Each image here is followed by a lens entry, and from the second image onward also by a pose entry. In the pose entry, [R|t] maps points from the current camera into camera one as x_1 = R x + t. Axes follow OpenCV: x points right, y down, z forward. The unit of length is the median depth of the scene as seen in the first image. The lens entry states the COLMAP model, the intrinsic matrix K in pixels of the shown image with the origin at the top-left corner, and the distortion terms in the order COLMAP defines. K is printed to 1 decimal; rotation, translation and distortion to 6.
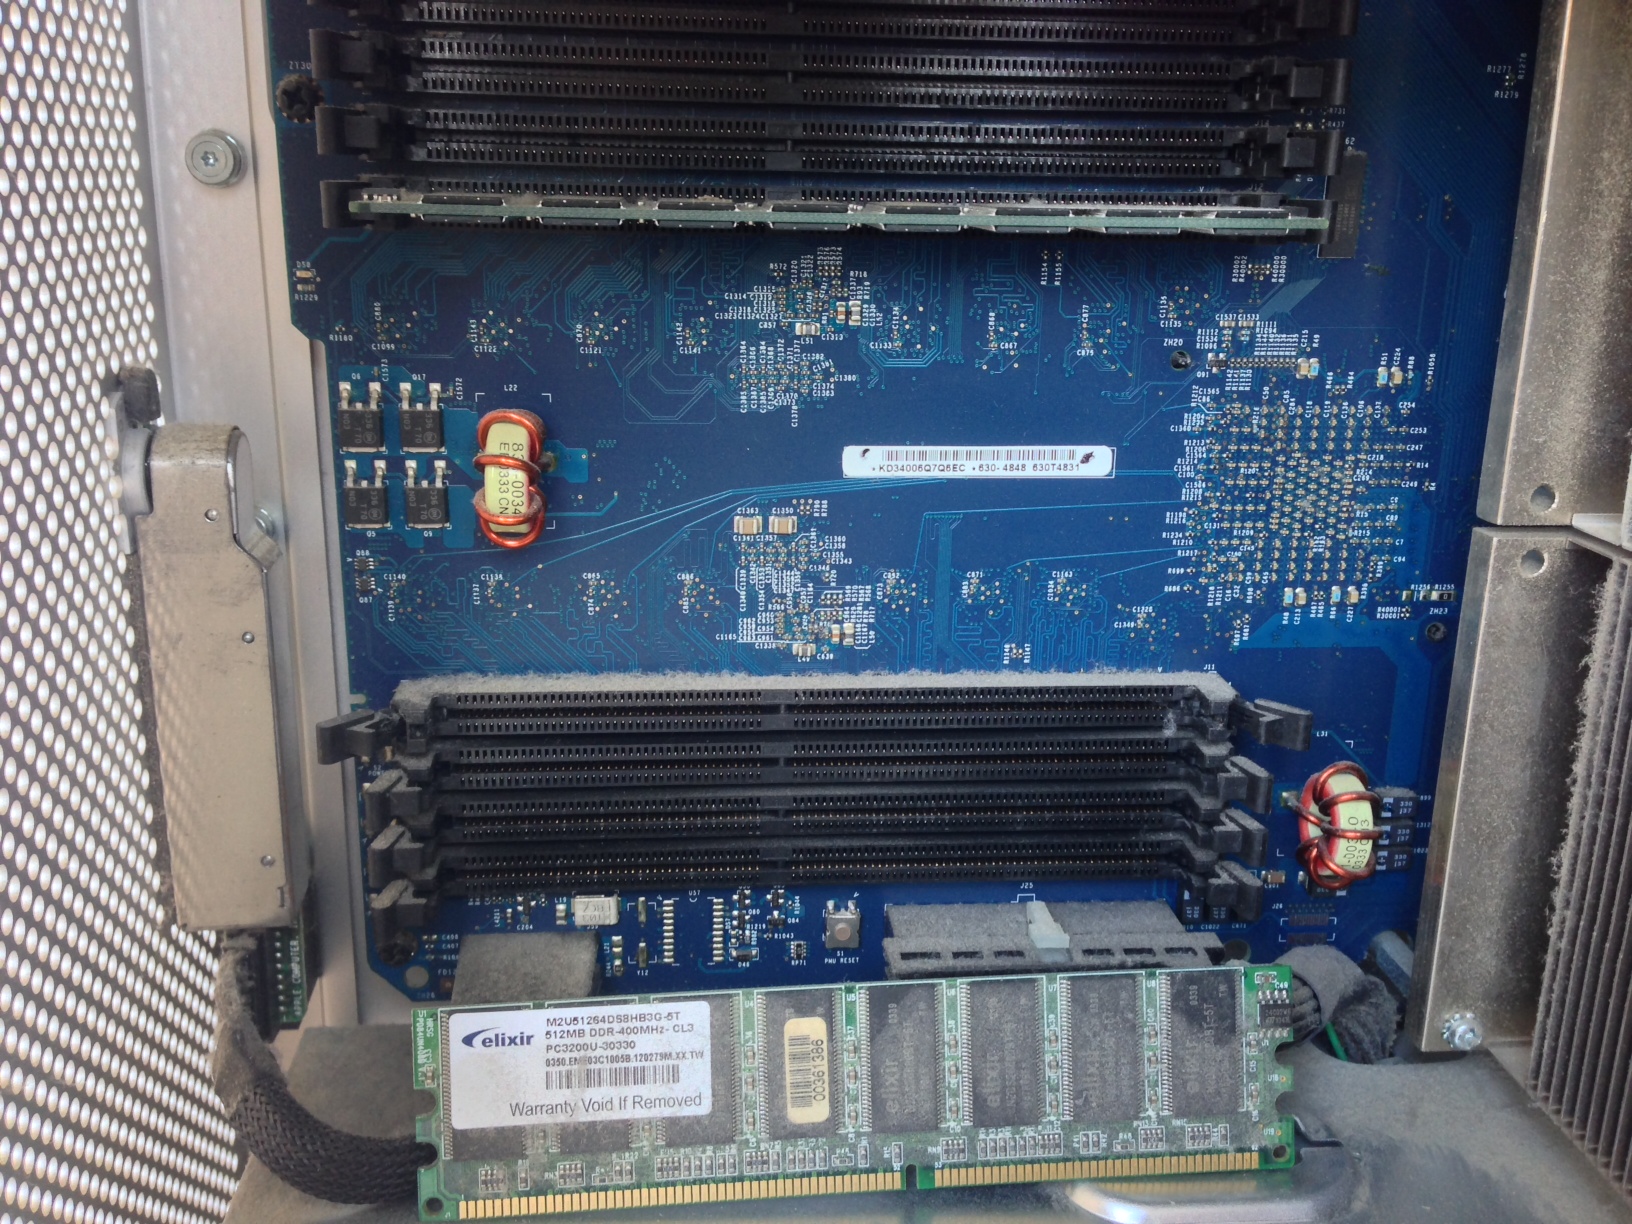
lens RADIAL K [[1557.3, 0, 810.4], [0, 1557.3, 625.2], [0, 0, 1]] dist [0.037489, 0.000000]
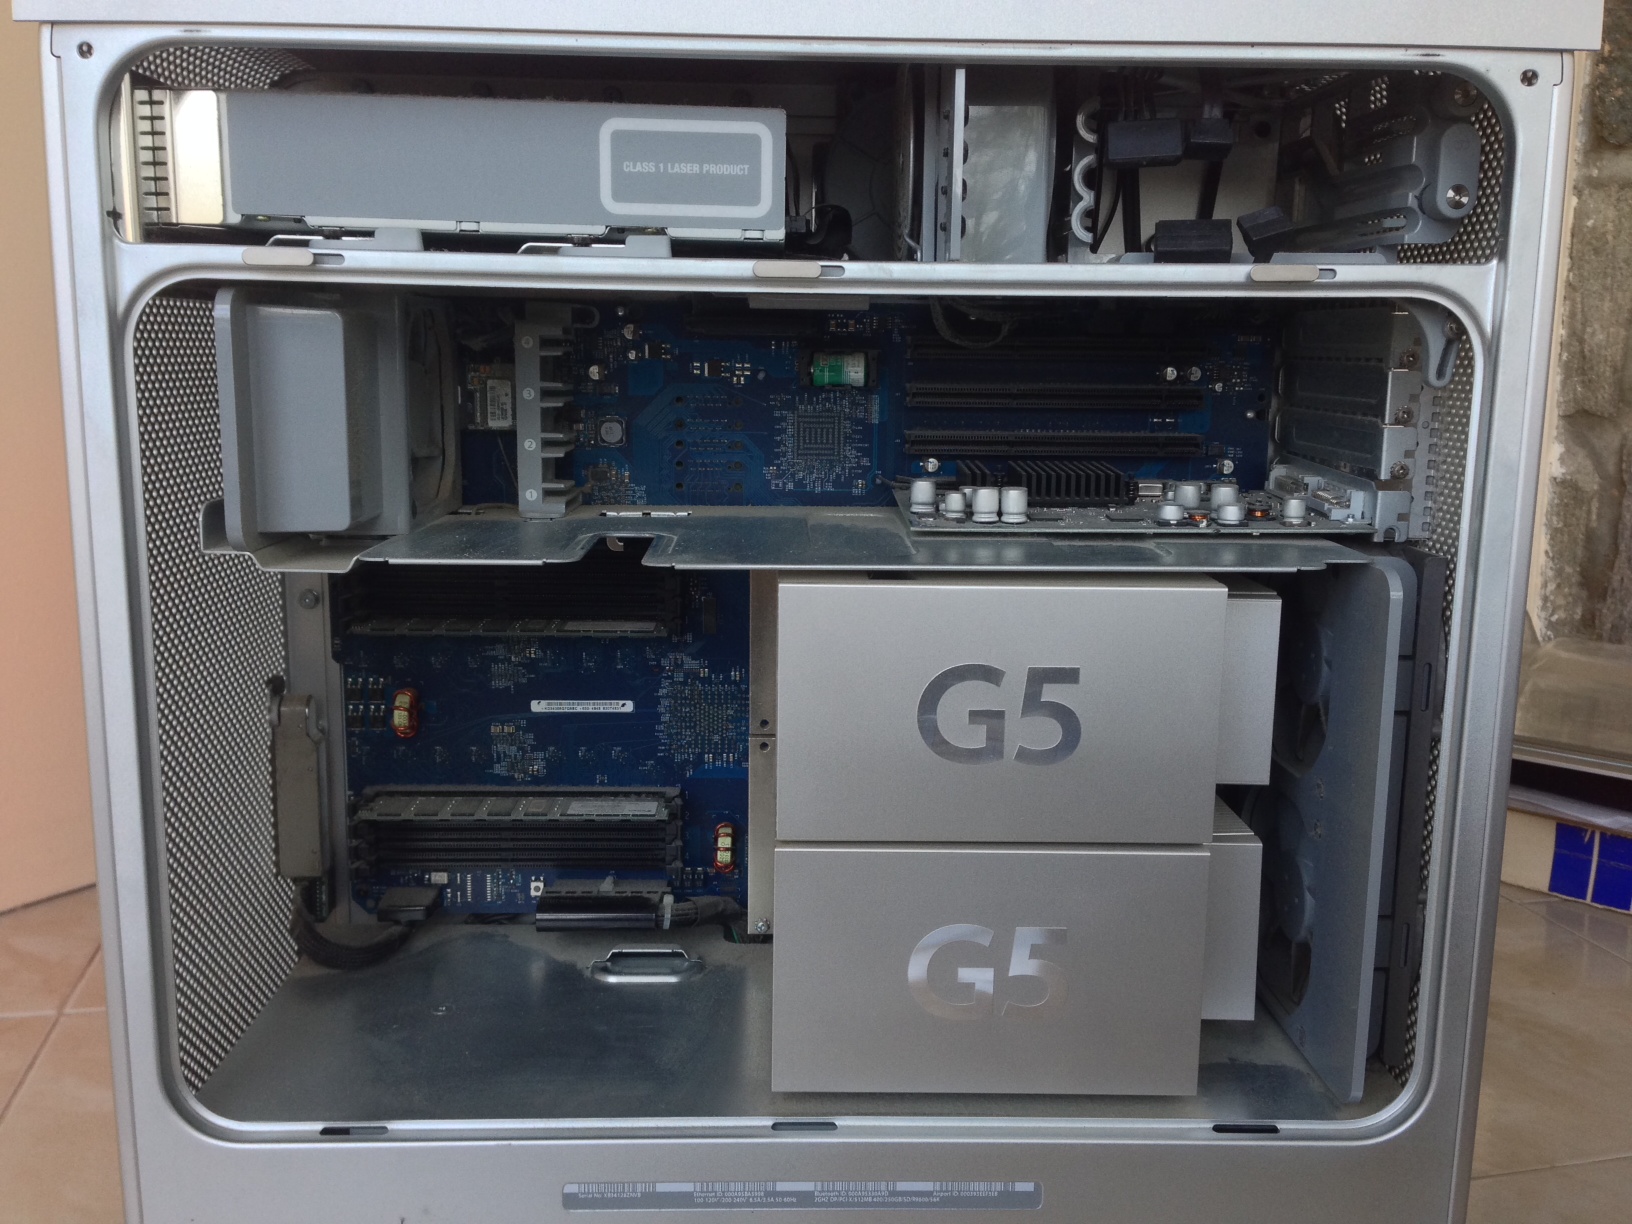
lens RADIAL K [[1557.3, 0, 822.7], [0, 1557.3, 603.8], [0, 0, 1]] dist [0.037489, 0.000000]
pose [[0.998349, 0.005320, -0.057186, 0.680806], [-0.011687, 0.993686, -0.111588, 0.014592], [0.056232, 0.112072, 0.992108, -1.677558]]
